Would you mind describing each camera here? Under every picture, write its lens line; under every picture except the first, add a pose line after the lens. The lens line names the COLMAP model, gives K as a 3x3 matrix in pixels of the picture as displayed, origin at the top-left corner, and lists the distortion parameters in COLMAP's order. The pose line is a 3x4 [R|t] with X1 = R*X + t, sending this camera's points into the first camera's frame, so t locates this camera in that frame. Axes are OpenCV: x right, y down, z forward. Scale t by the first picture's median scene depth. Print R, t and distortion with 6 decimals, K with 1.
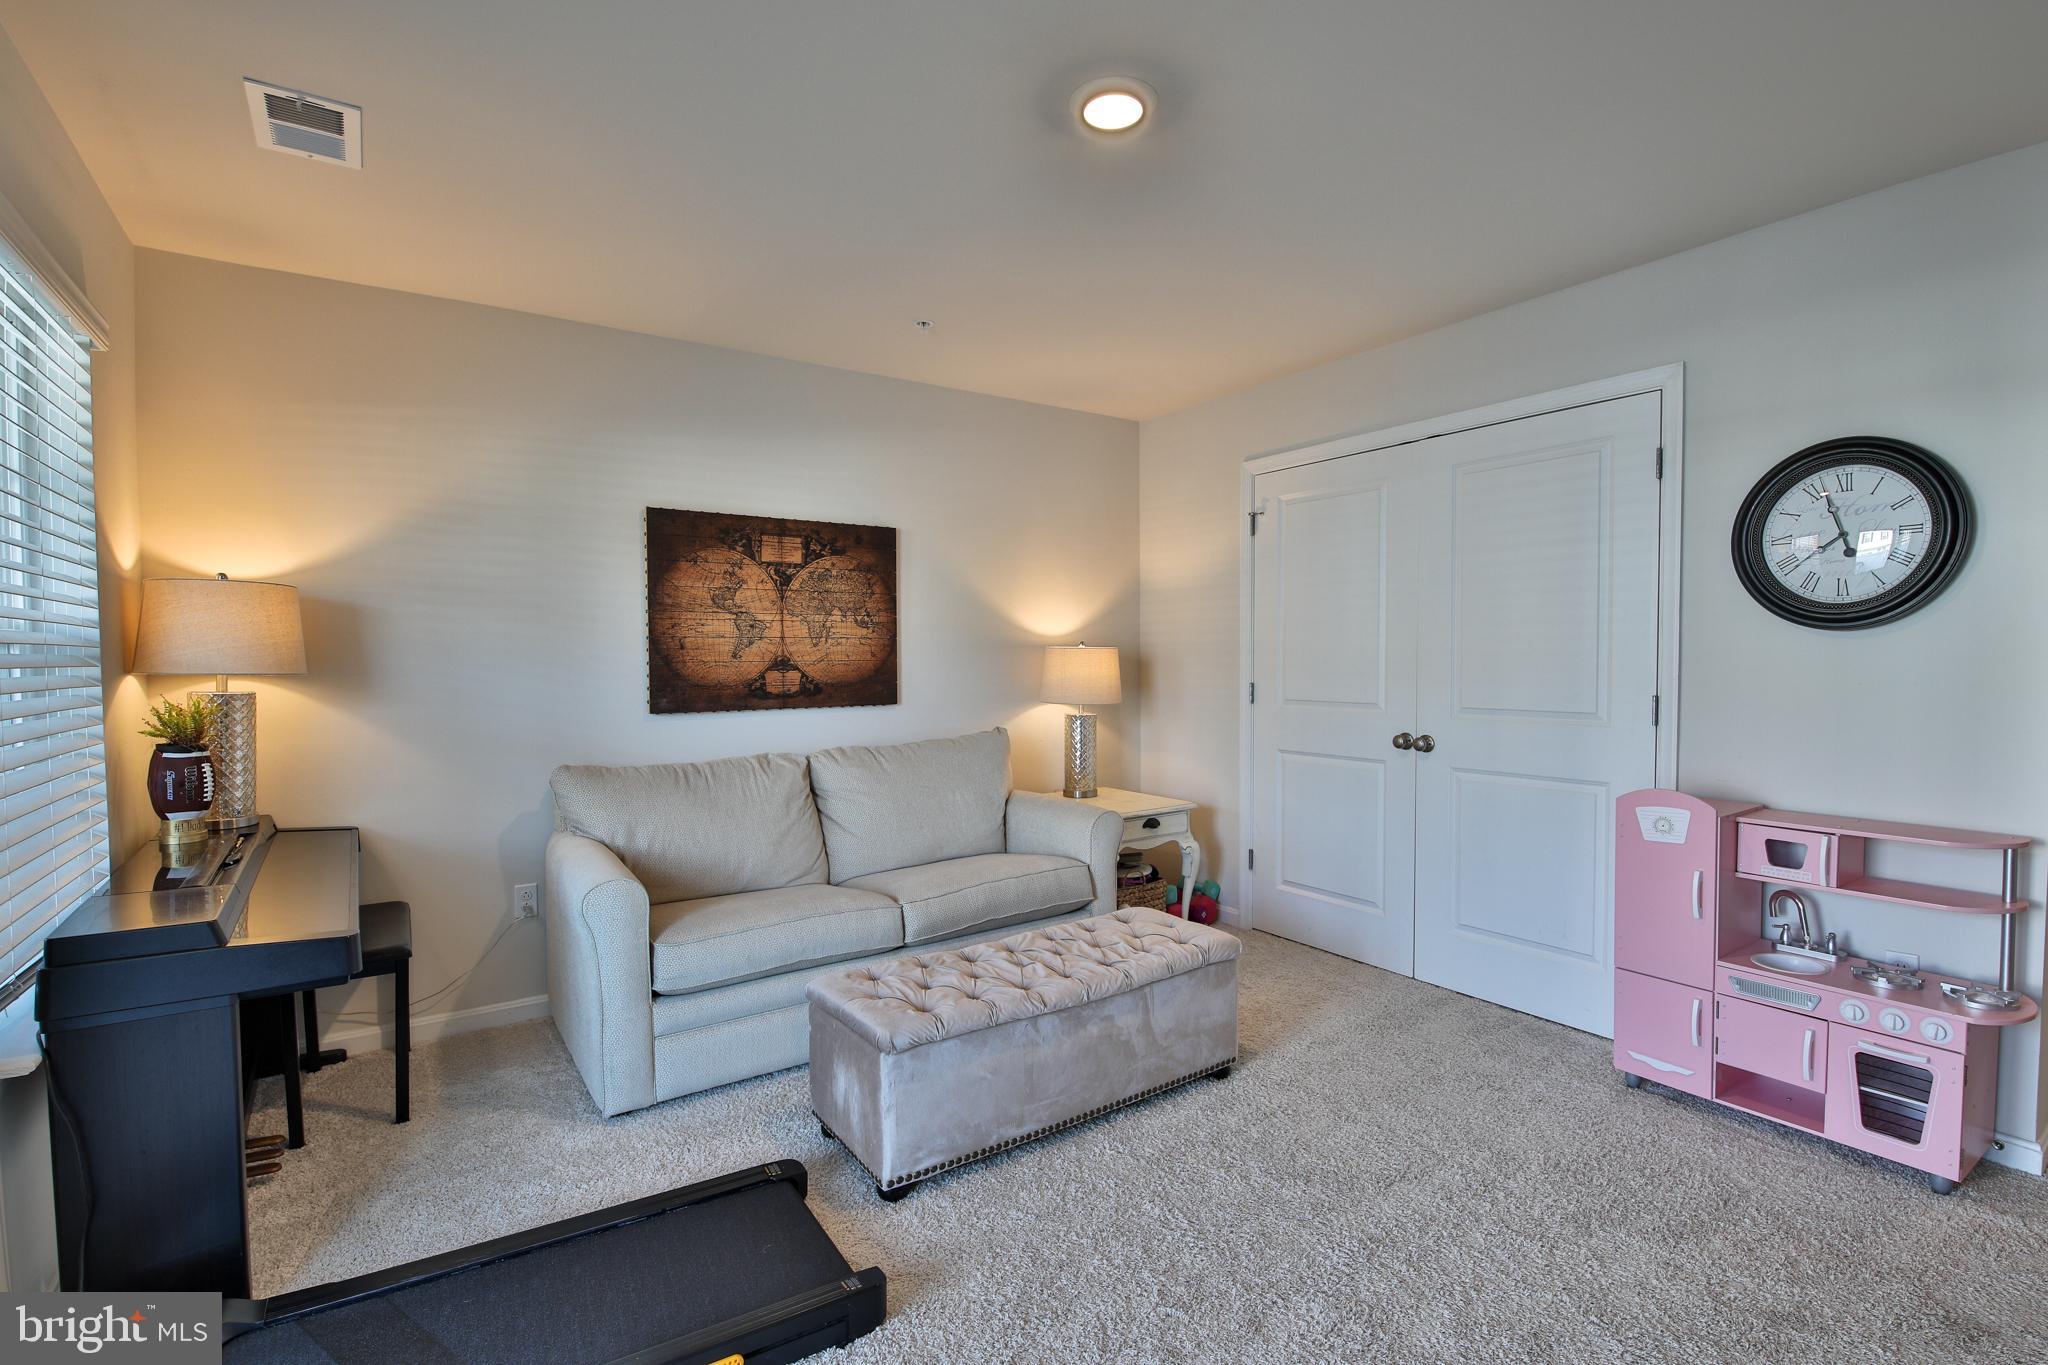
lens RADIAL K [[947.1, 0, 1025.8], [0, 947.1, 687.4], [0, 0, 1]] dist [-0.011226, -0.001044]
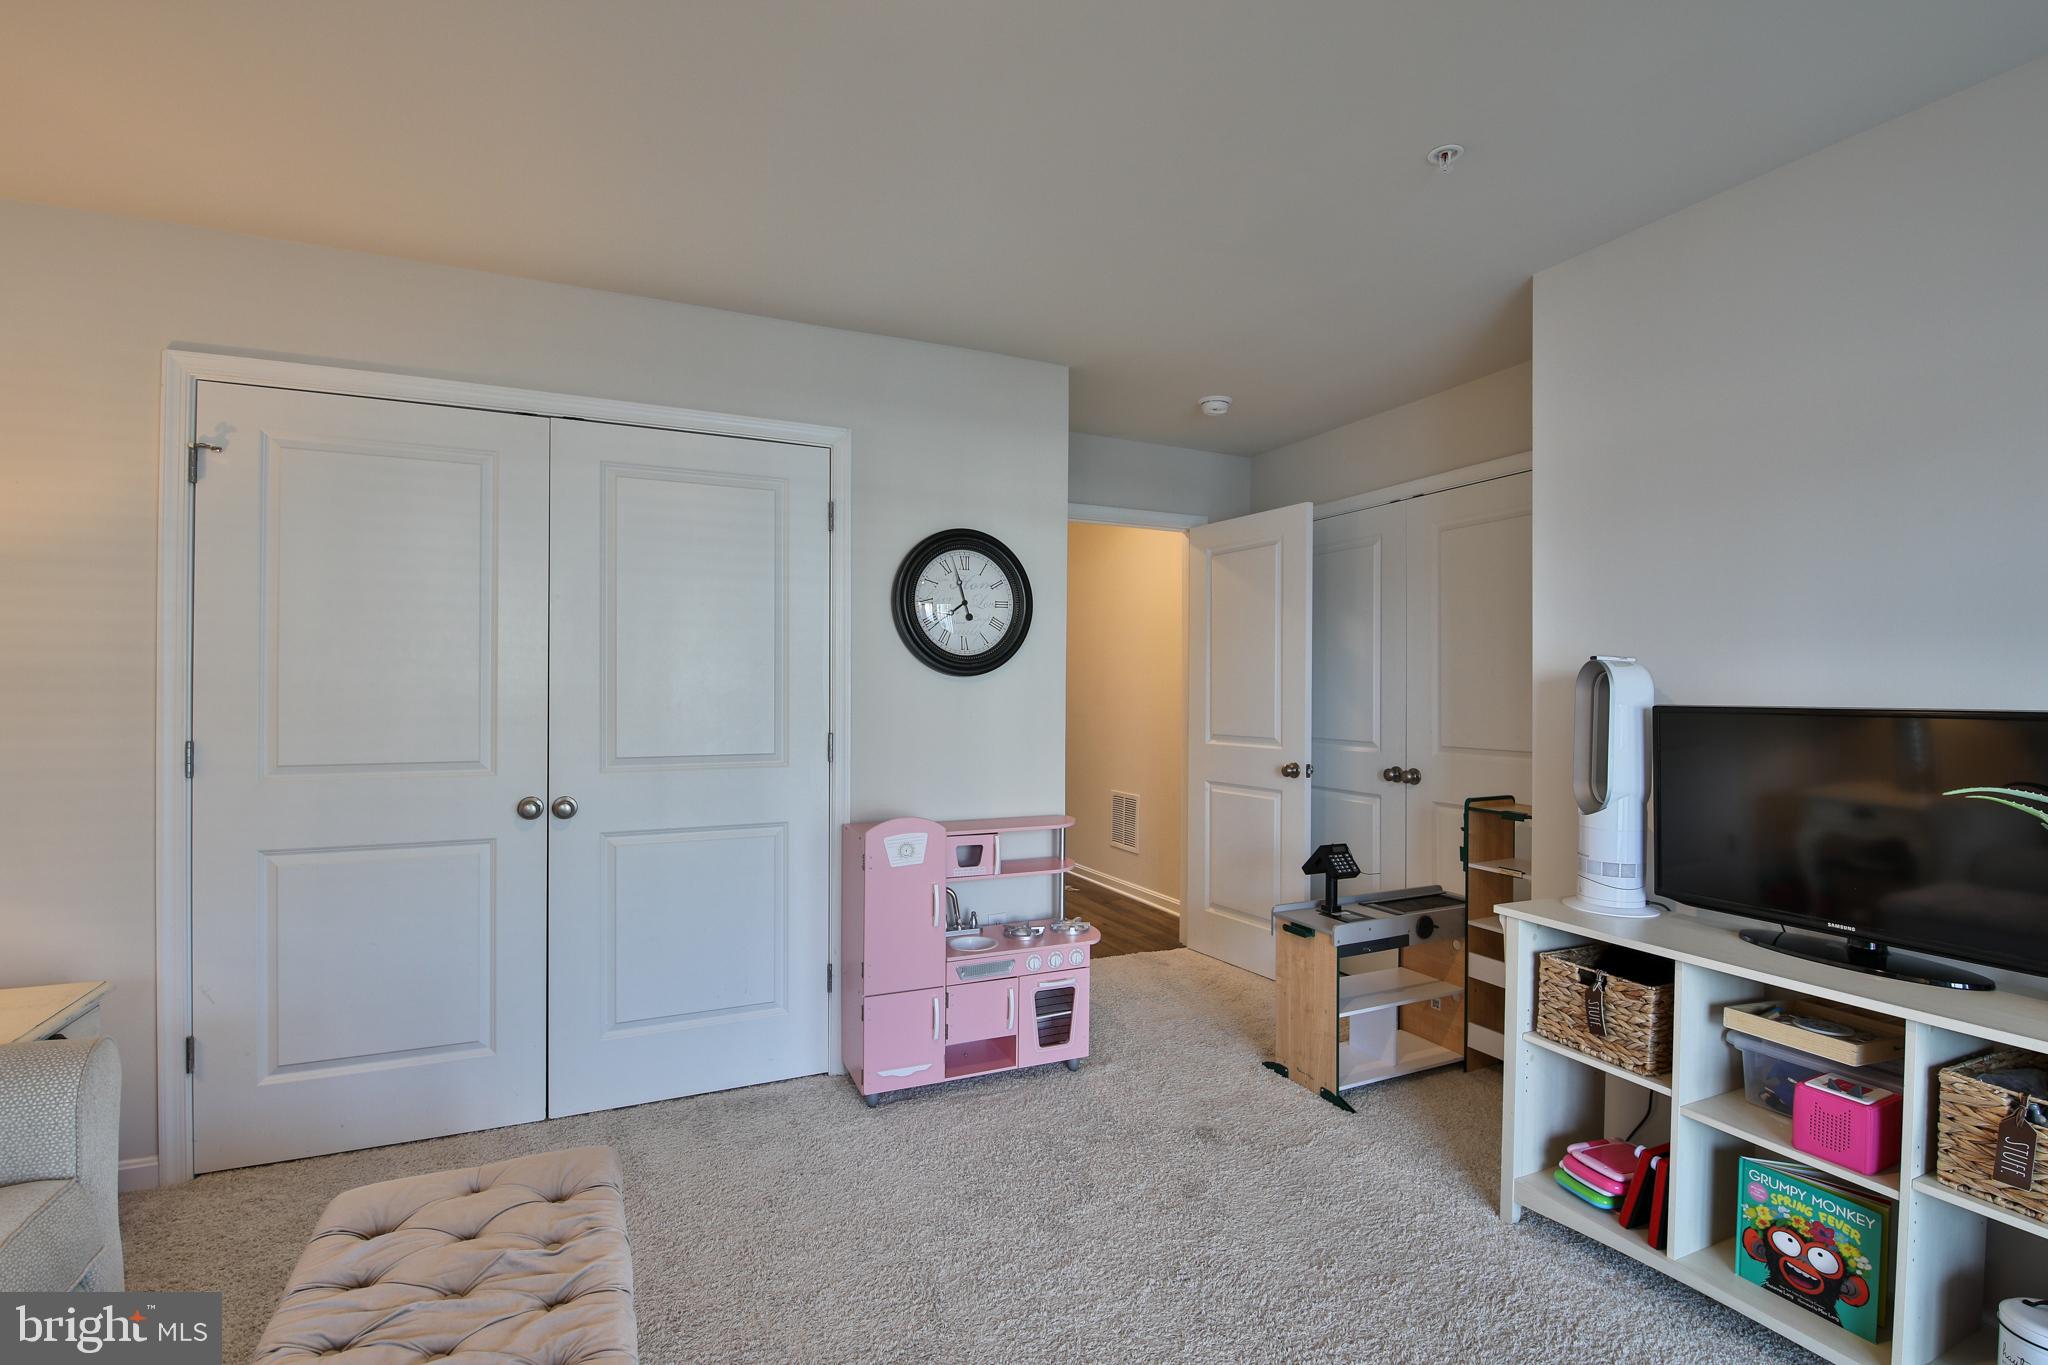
lens RADIAL K [[947.1, 0, 1026.7], [0, 947.1, 687.0], [0, 0, 1]] dist [-0.011226, -0.001044]
pose [[0.151979, 0.011855, 0.988313, -0.407646], [0.030440, 0.999398, -0.016669, -0.021616], [-0.987915, 0.032618, 0.151527, 0.711959]]
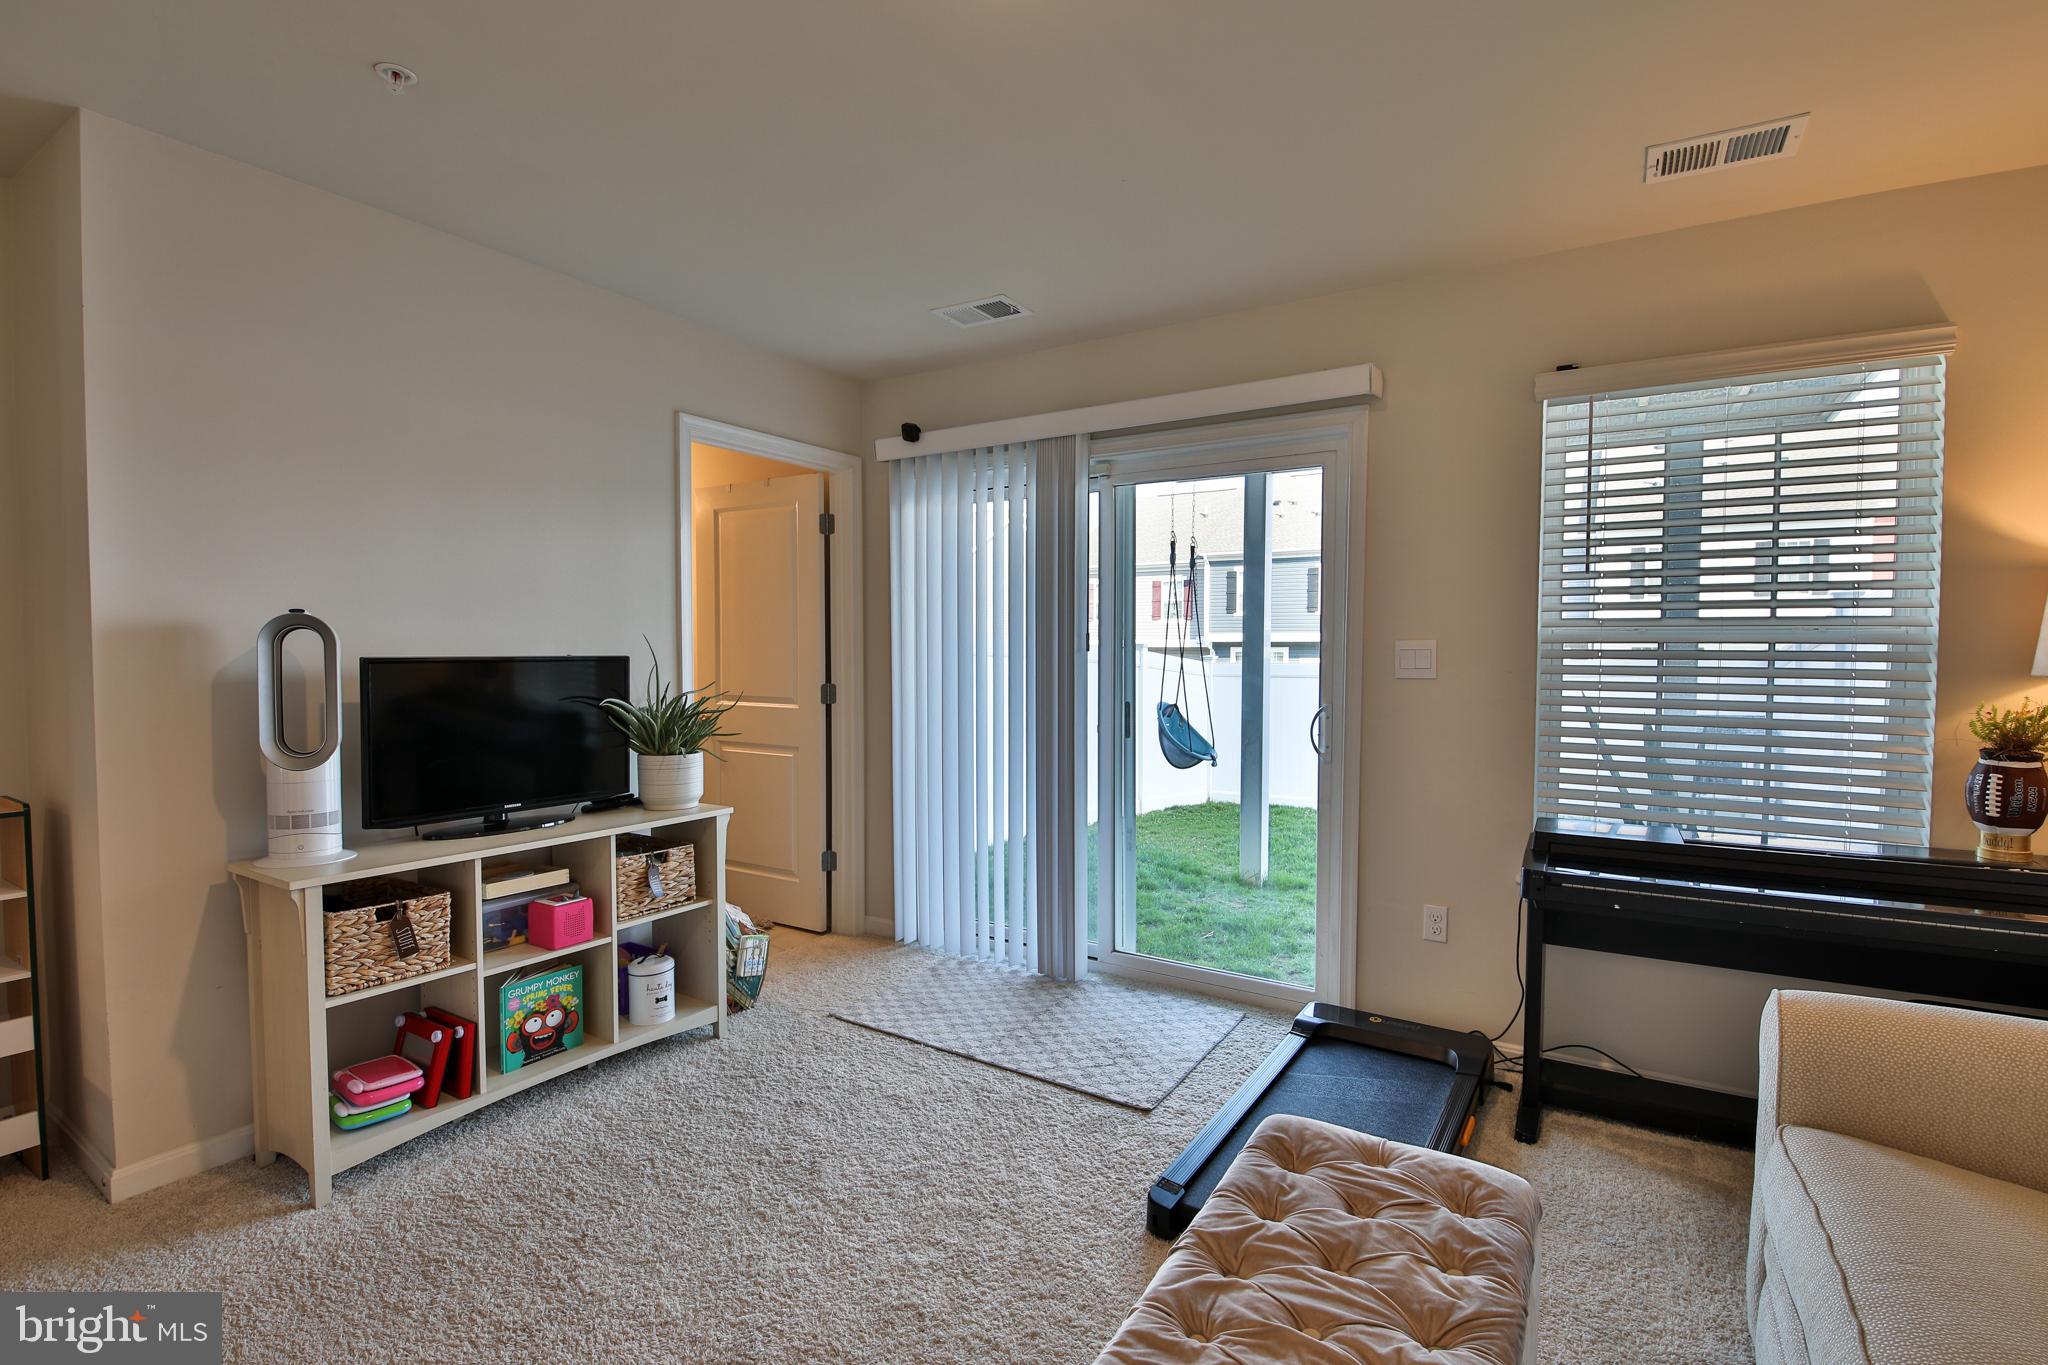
lens RADIAL K [[947.1, 0, 1026.8], [0, 947.1, 682.5], [0, 0, 1]] dist [-0.011226, -0.001044]
pose [[-0.914210, 0.023790, -0.404543, 0.009434], [-0.007124, 0.997178, 0.074740, -0.039809], [0.405179, 0.071210, -0.911460, 1.120661]]
